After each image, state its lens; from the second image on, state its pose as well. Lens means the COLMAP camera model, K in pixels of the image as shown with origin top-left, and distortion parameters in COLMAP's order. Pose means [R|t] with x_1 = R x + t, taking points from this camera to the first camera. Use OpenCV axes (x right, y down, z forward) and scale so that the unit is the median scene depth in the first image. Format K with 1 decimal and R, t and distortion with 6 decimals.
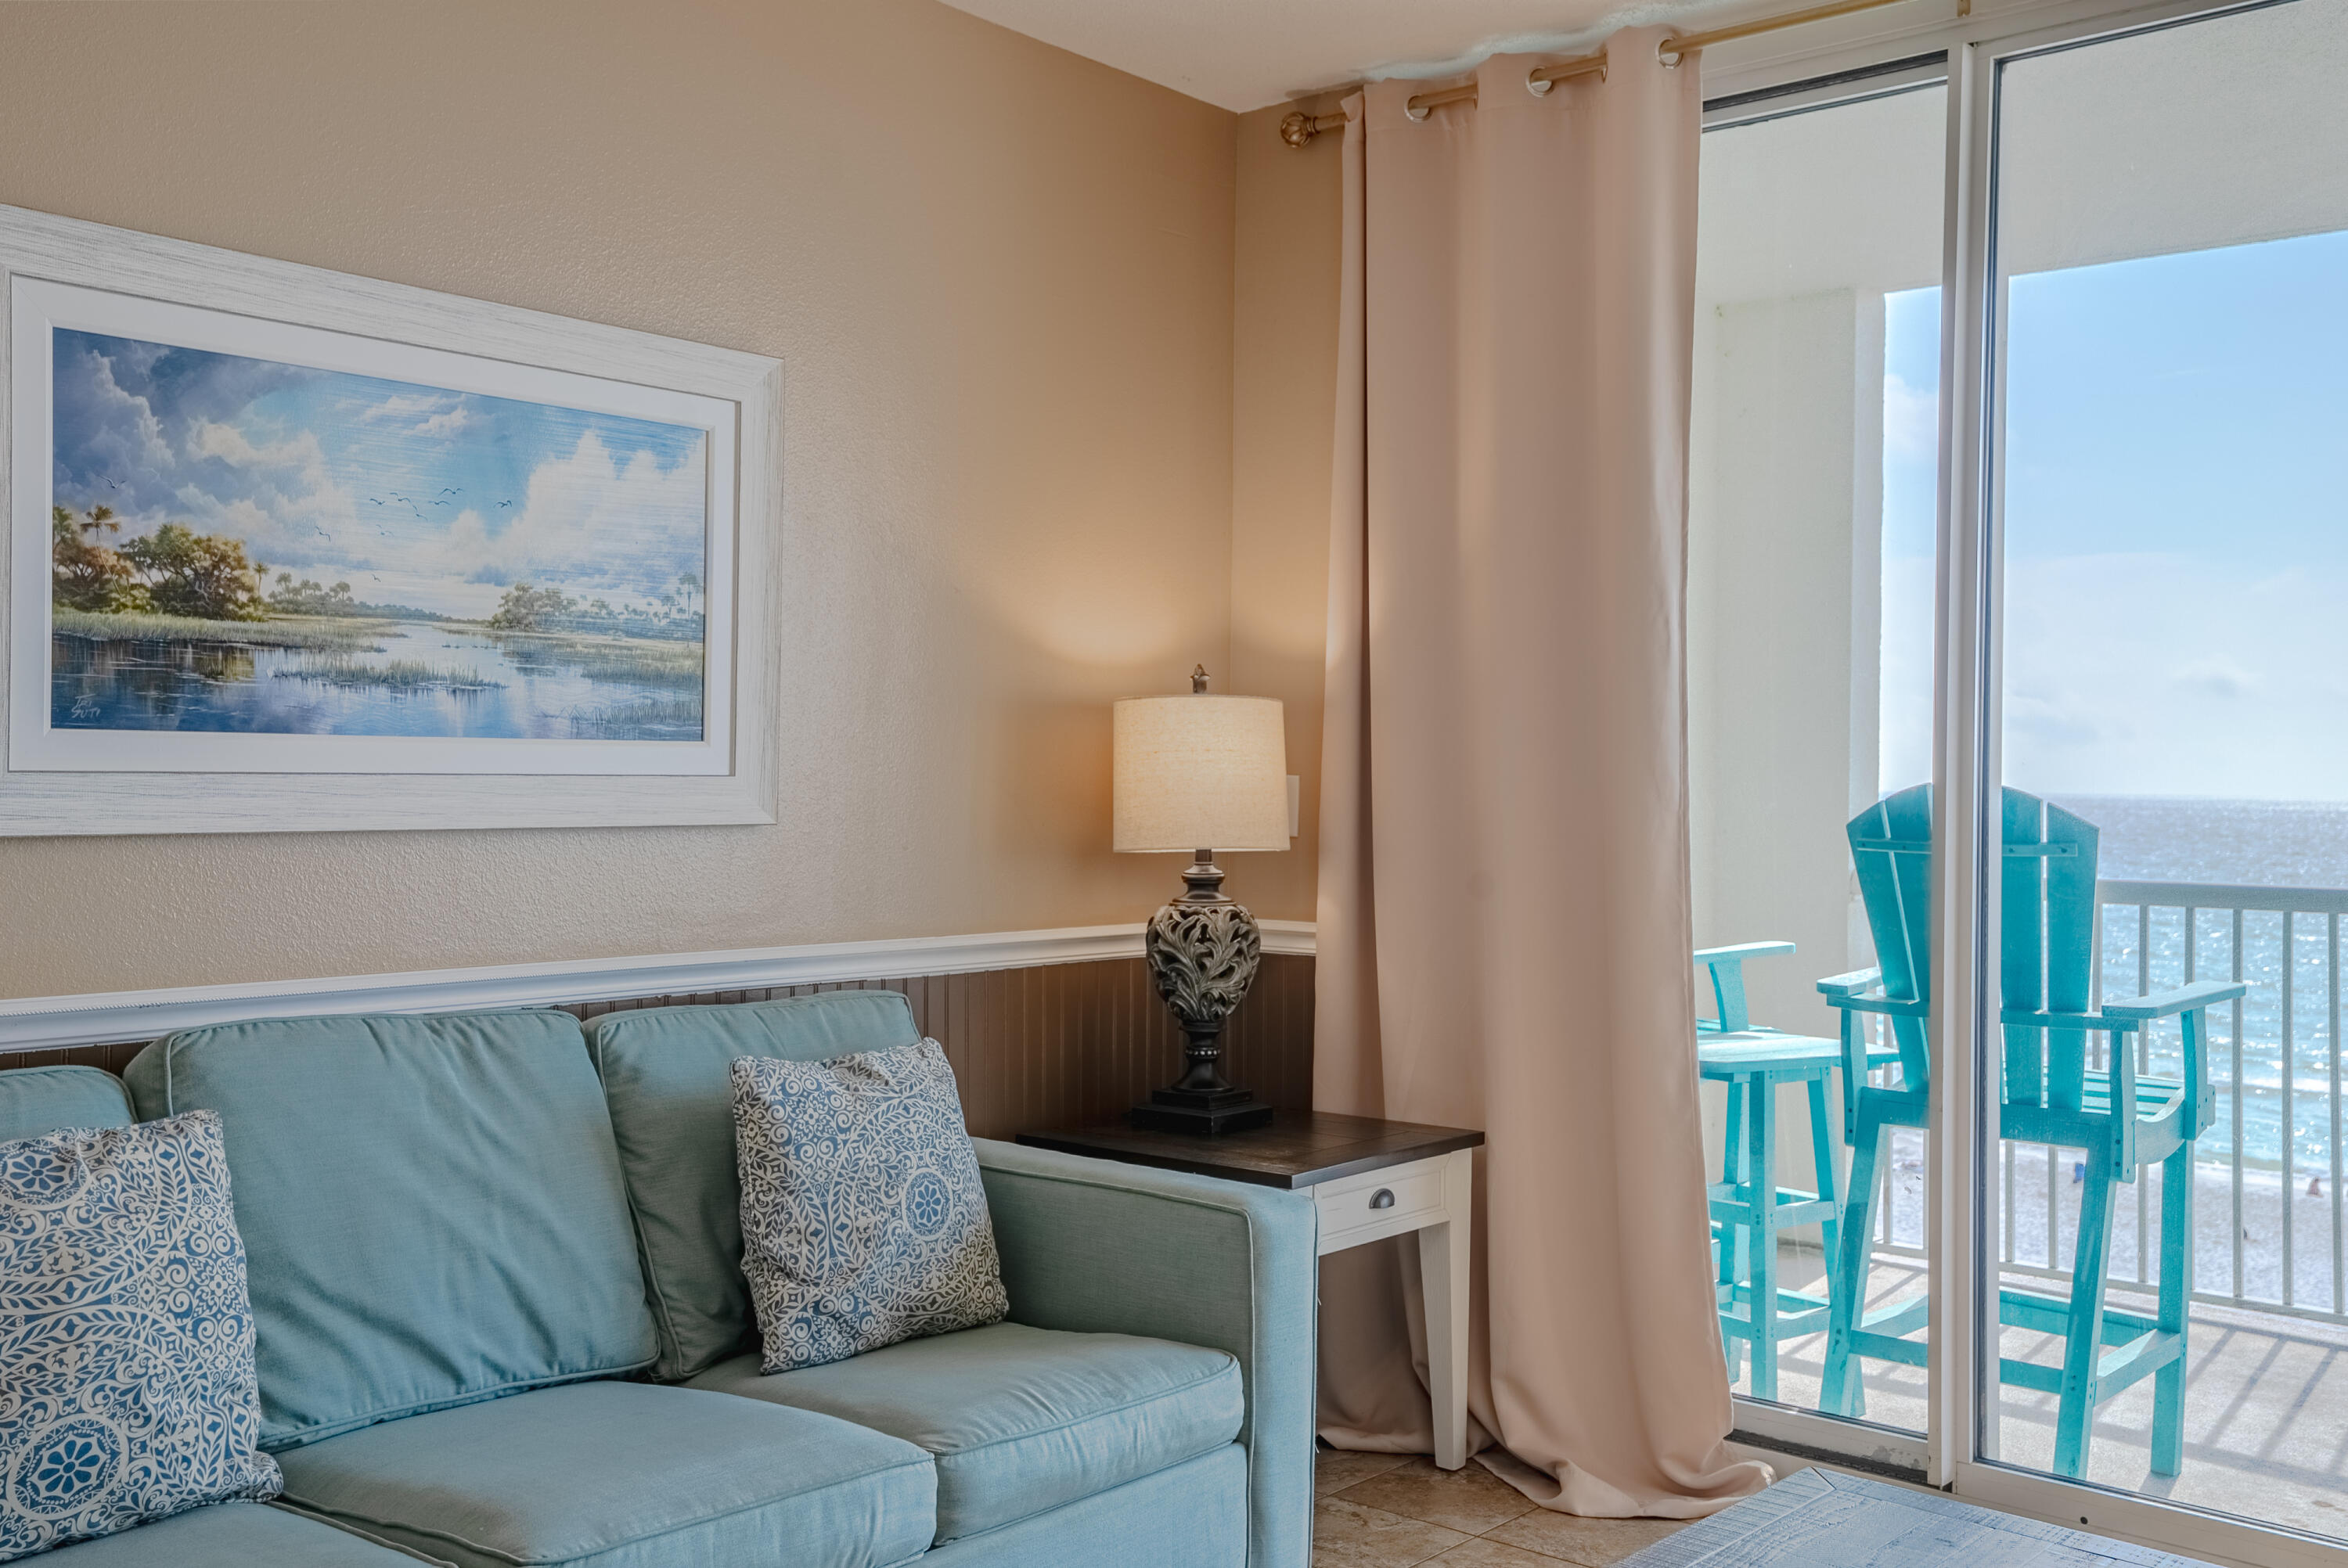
lens RADIAL K [[2300.4, 0, 1168.7], [0, 2300.4, 783.0], [0, 0, 1]] dist [0.093143, 0.000000]
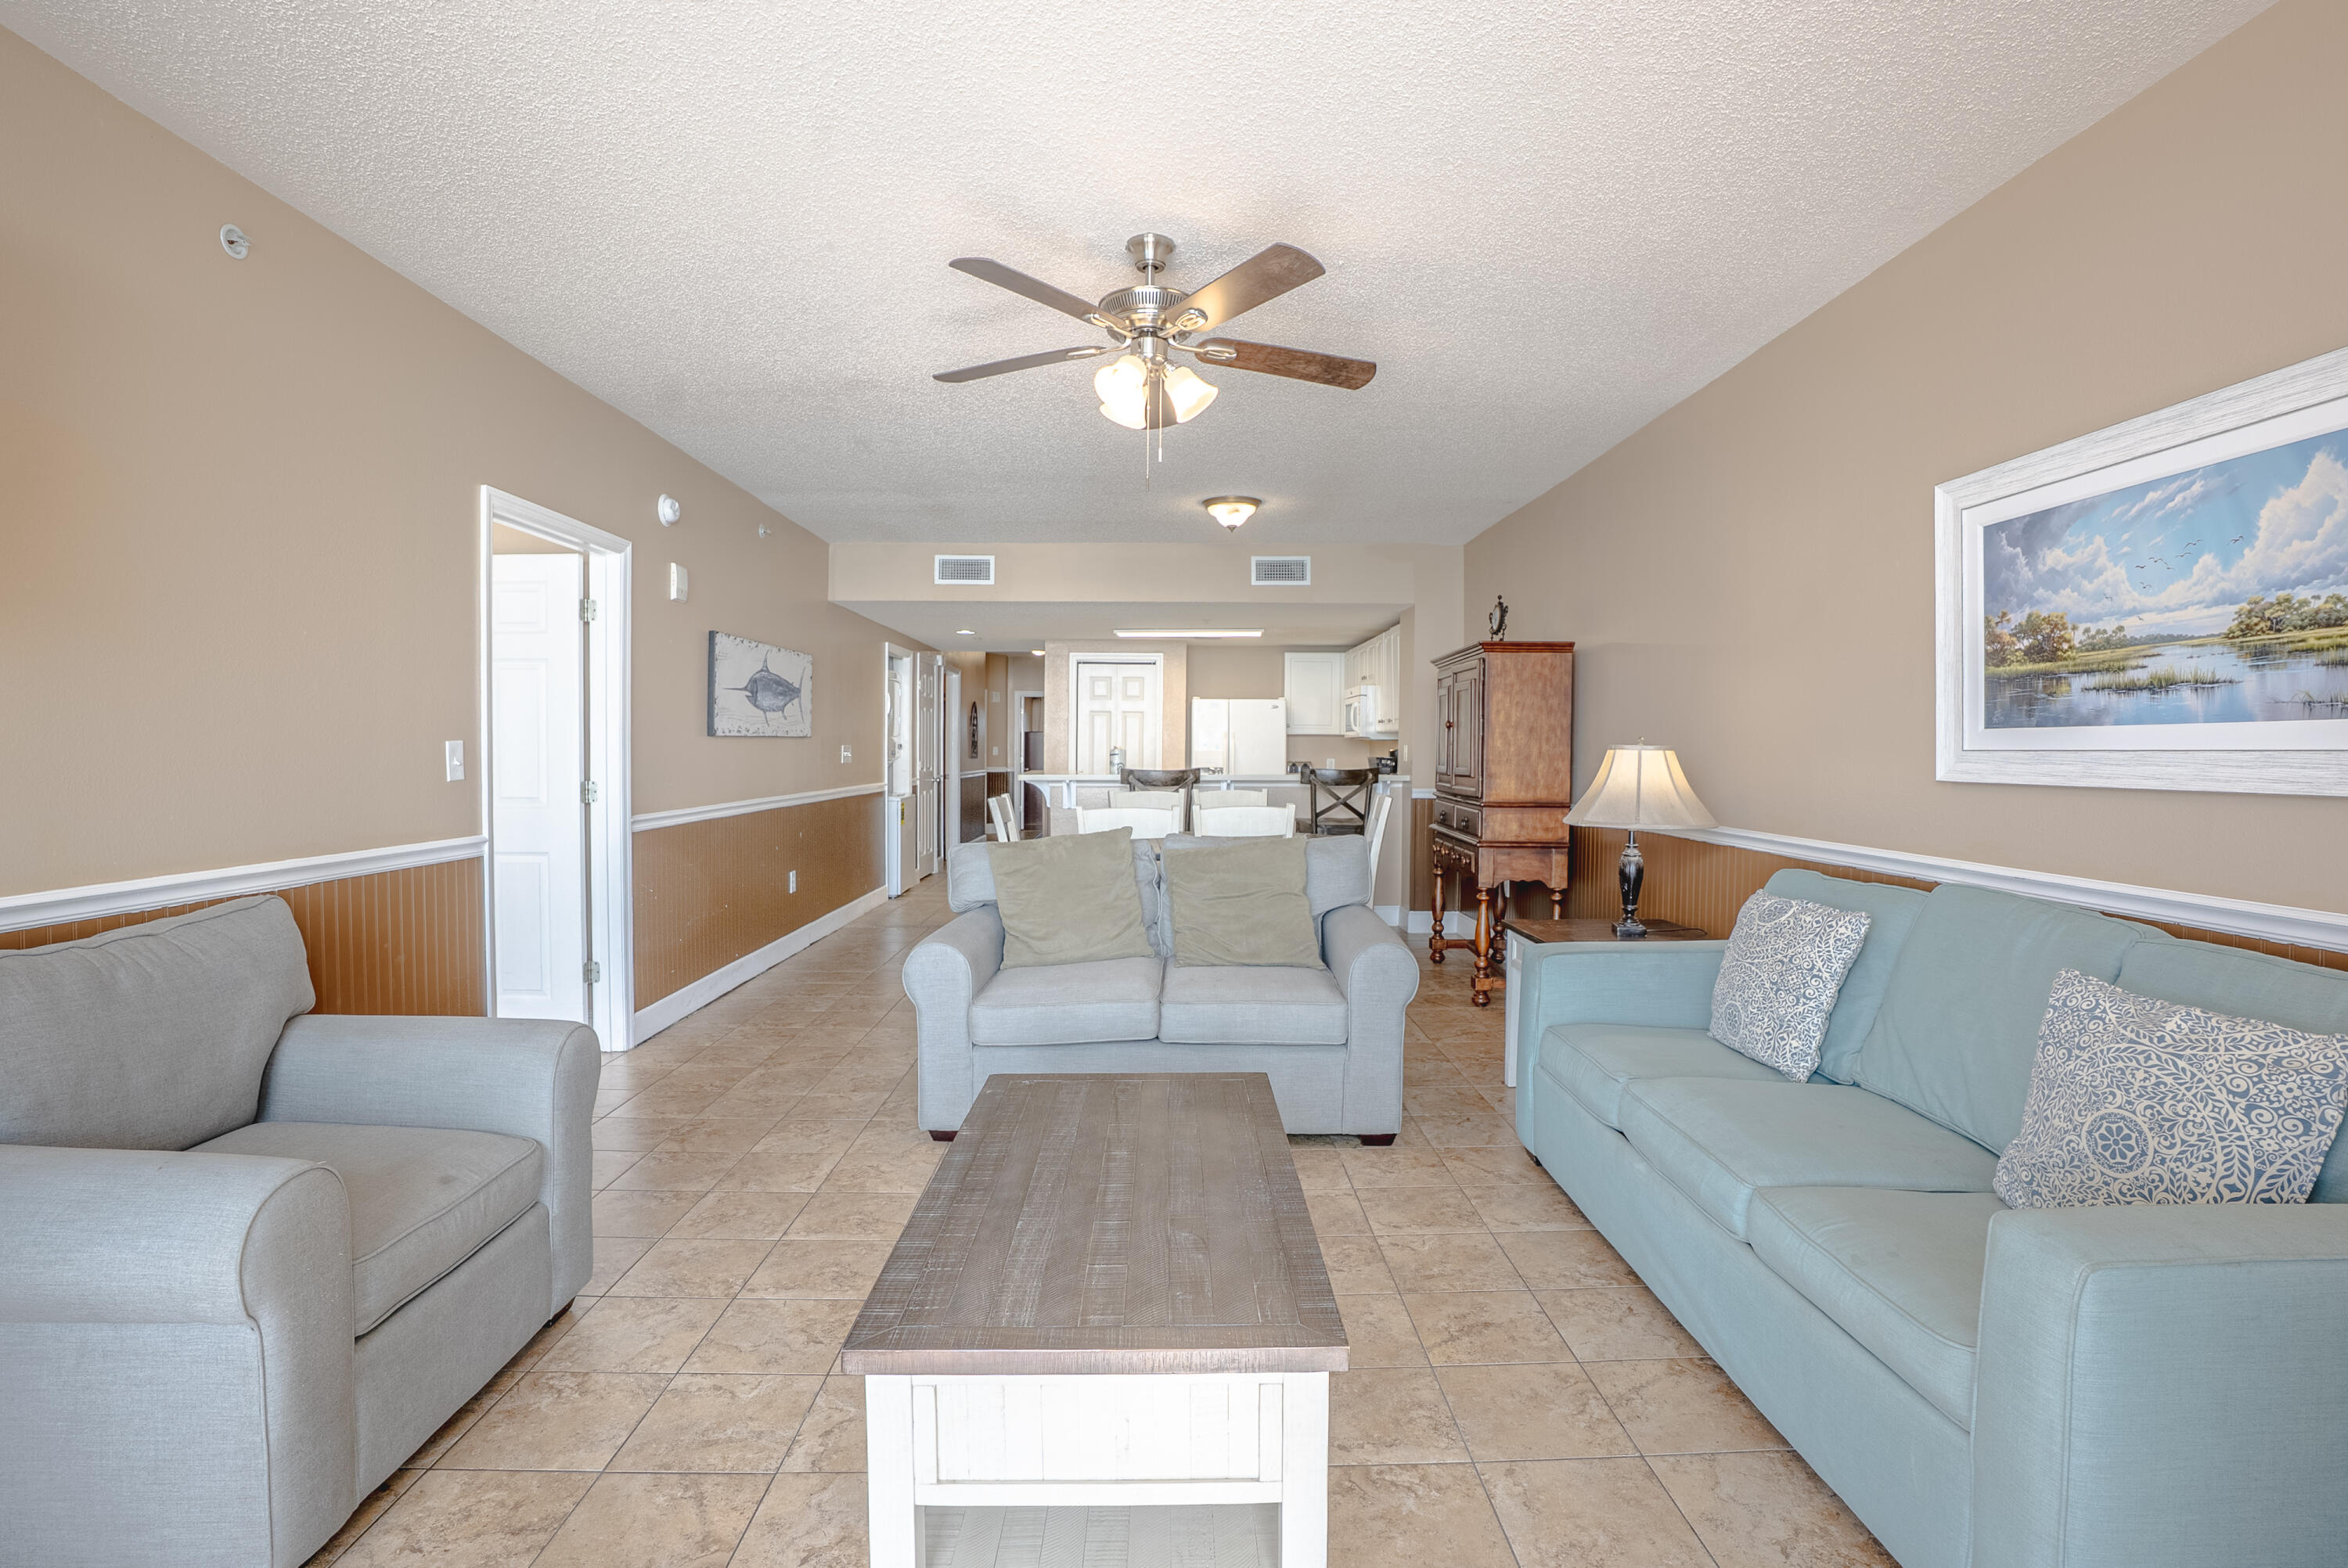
lens RADIAL K [[1088.1, 0, 1178.8], [0, 1088.1, 773.0], [0, 0, 1]] dist [-0.061073, 0.016880]
pose [[-0.751896, 0.001021, -0.659281, 0.558824], [-0.013940, 0.999751, 0.017446, 0.007251], [0.659134, 0.022308, -0.751695, 1.098307]]
